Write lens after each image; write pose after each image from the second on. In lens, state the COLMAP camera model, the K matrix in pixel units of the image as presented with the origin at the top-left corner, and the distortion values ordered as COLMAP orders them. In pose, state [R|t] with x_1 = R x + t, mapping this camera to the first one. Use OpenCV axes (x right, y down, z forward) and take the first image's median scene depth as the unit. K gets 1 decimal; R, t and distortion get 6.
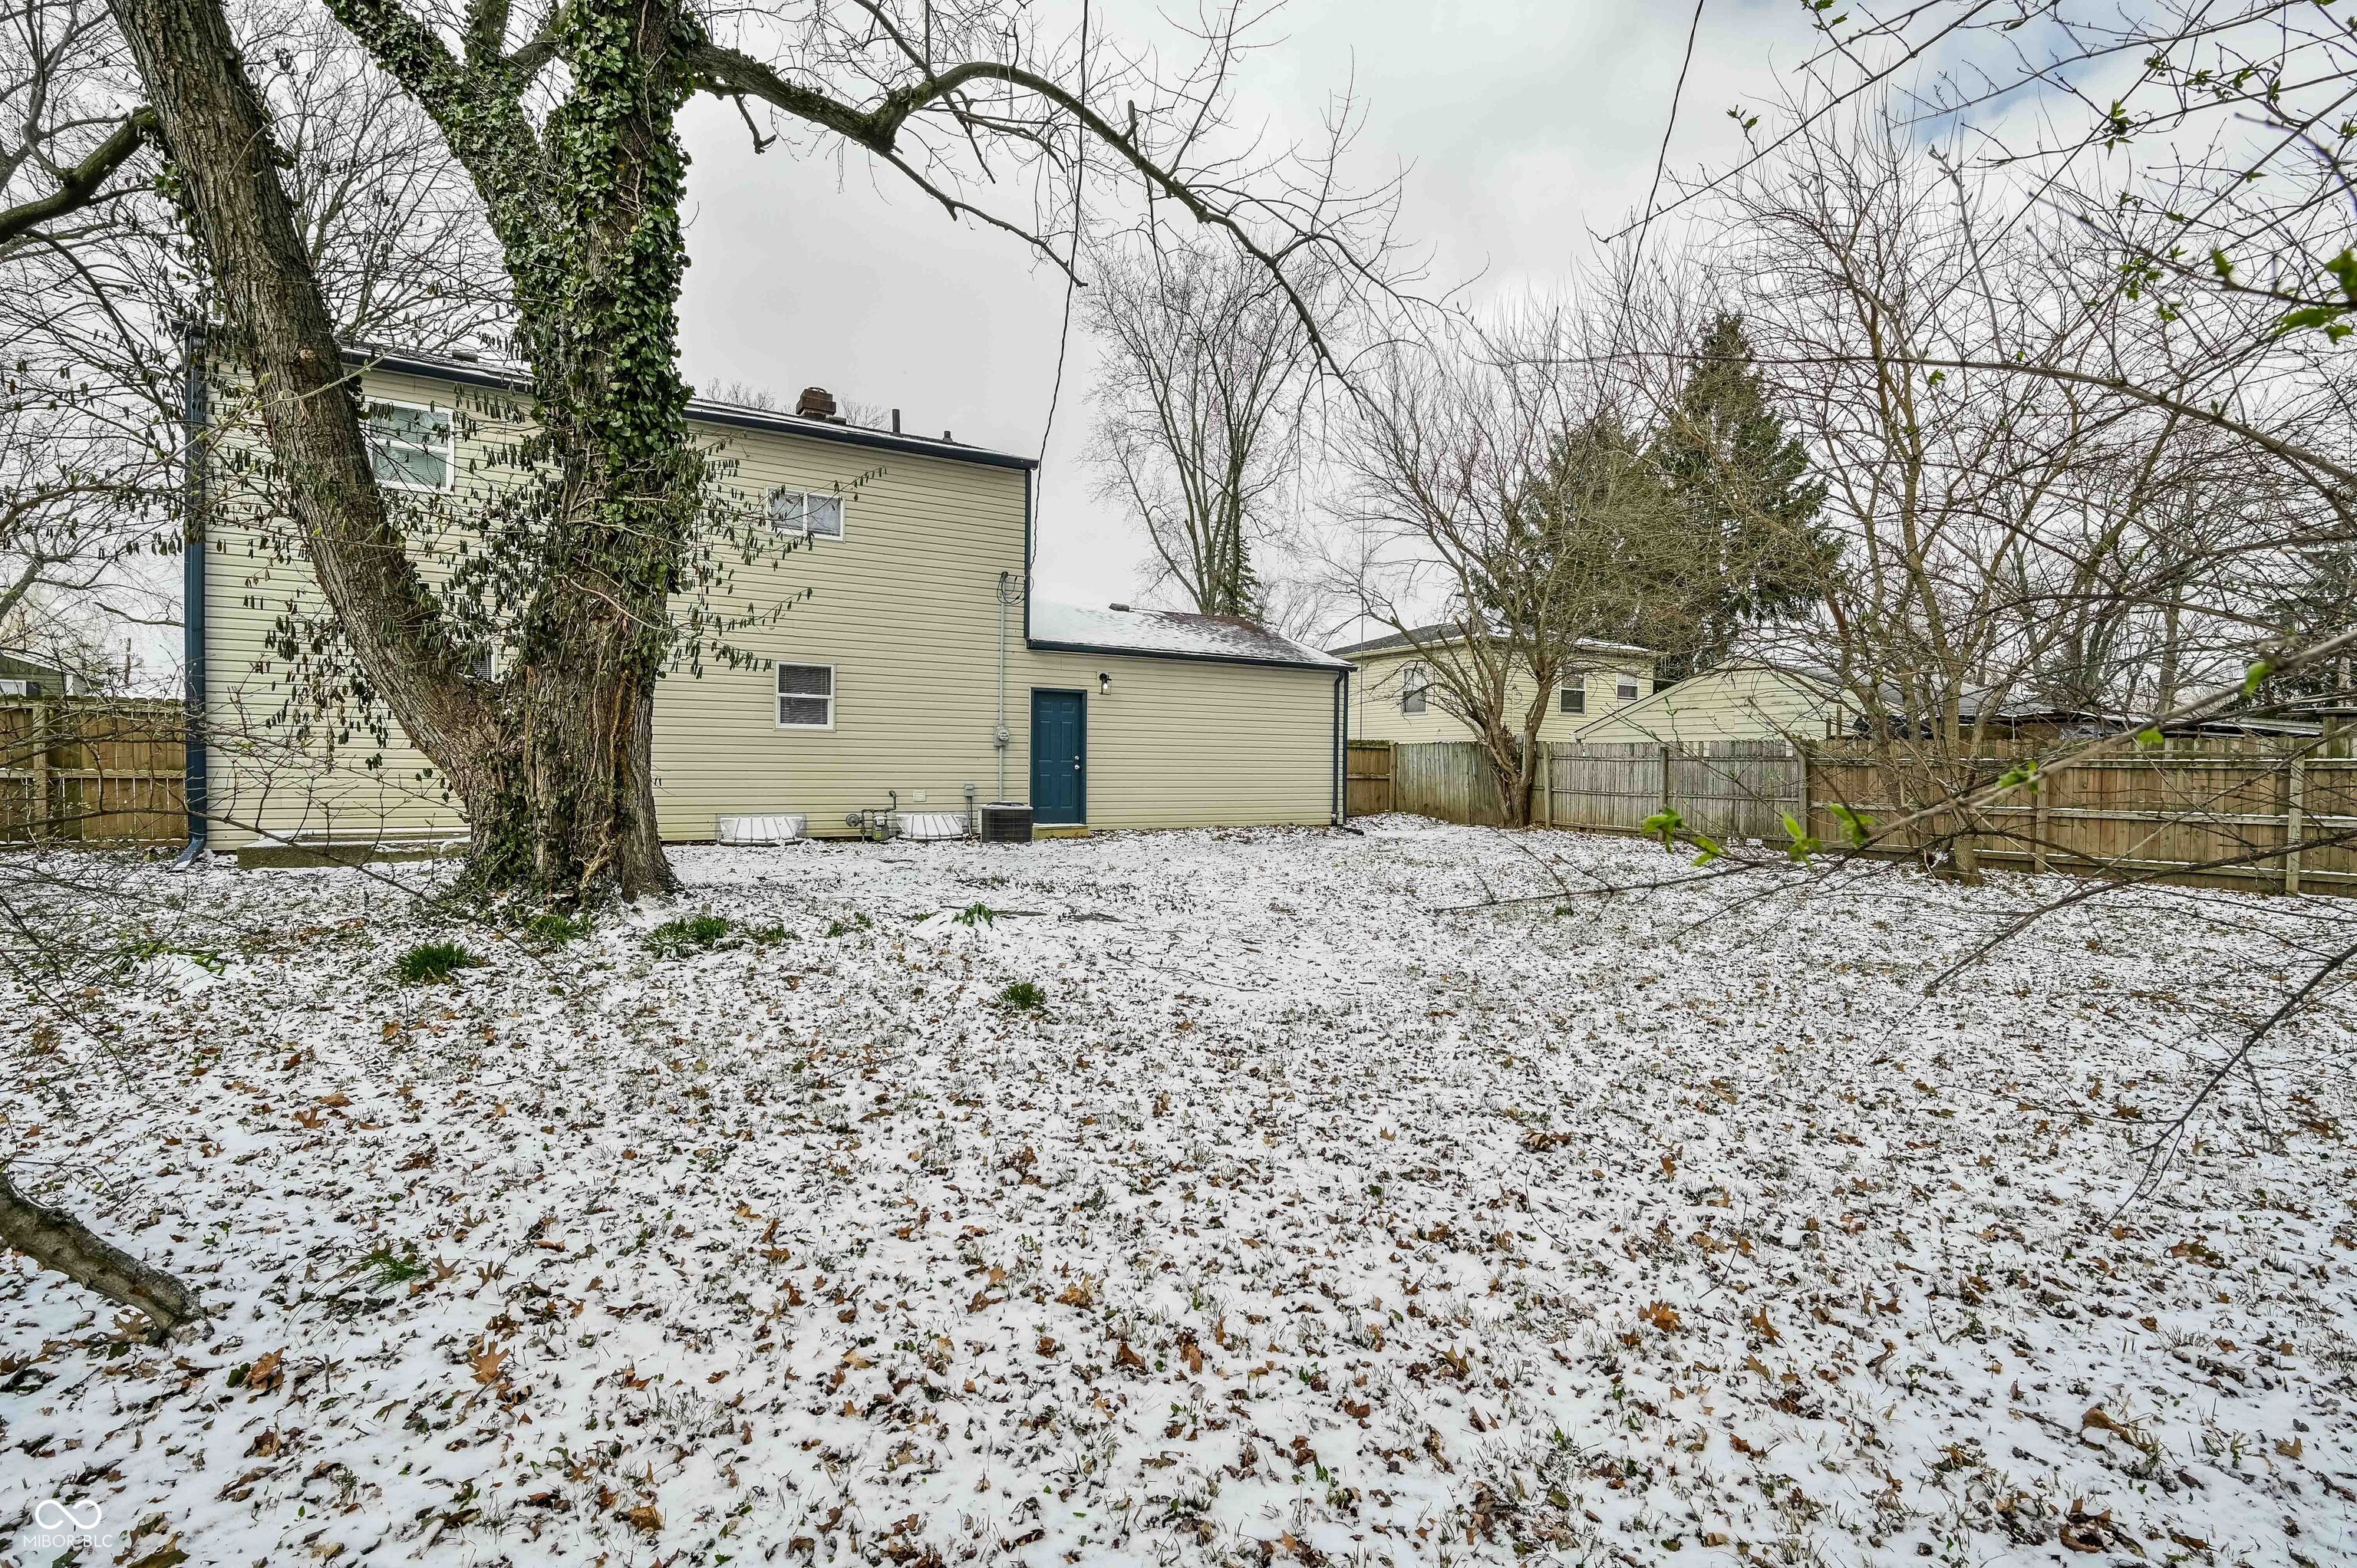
lens RADIAL K [[1049.3, 0, 1187.6], [0, 1049.3, 778.4], [0, 0, 1]] dist [0.000838, 0.000198]
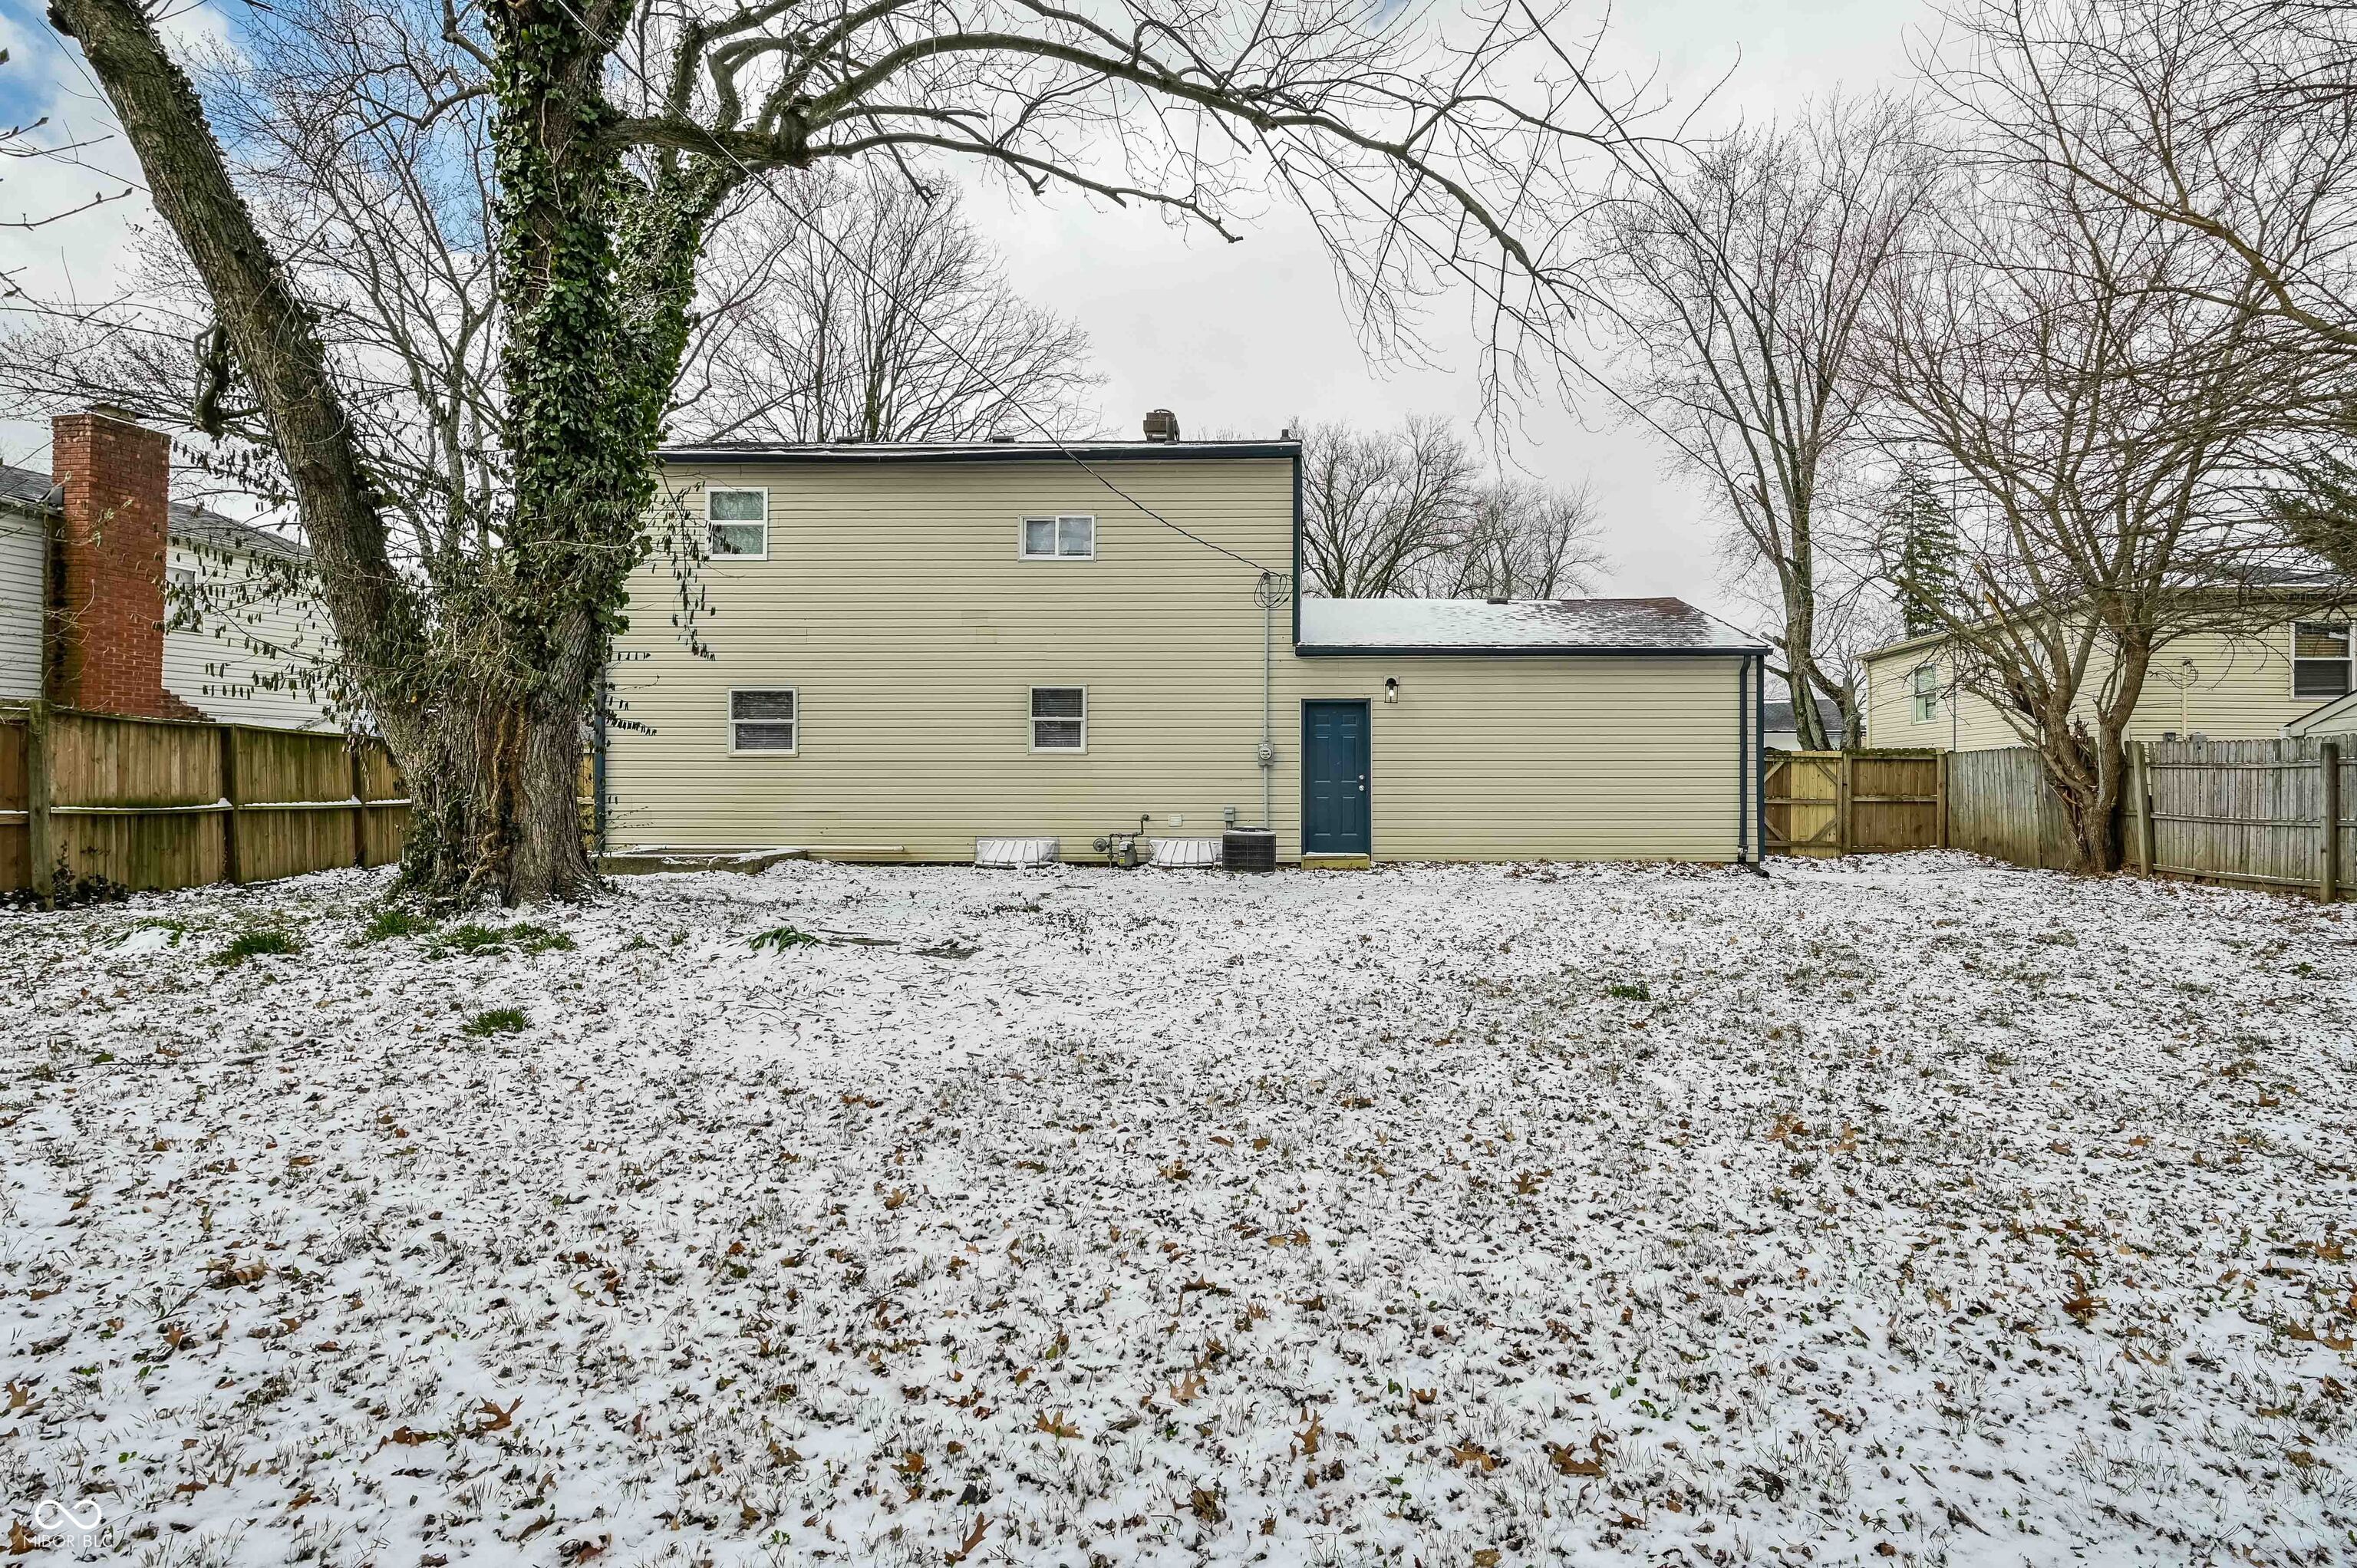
lens RADIAL K [[1131.1, 0, 1178.5], [0, 1131.1, 784.0], [0, 0, 1]] dist [-0.001998, -0.000005]
pose [[0.858199, -0.013472, -0.513140, 0.251877], [0.002896, 0.999767, -0.021404, 0.005478], [0.513309, 0.016883, 0.858038, 0.124050]]
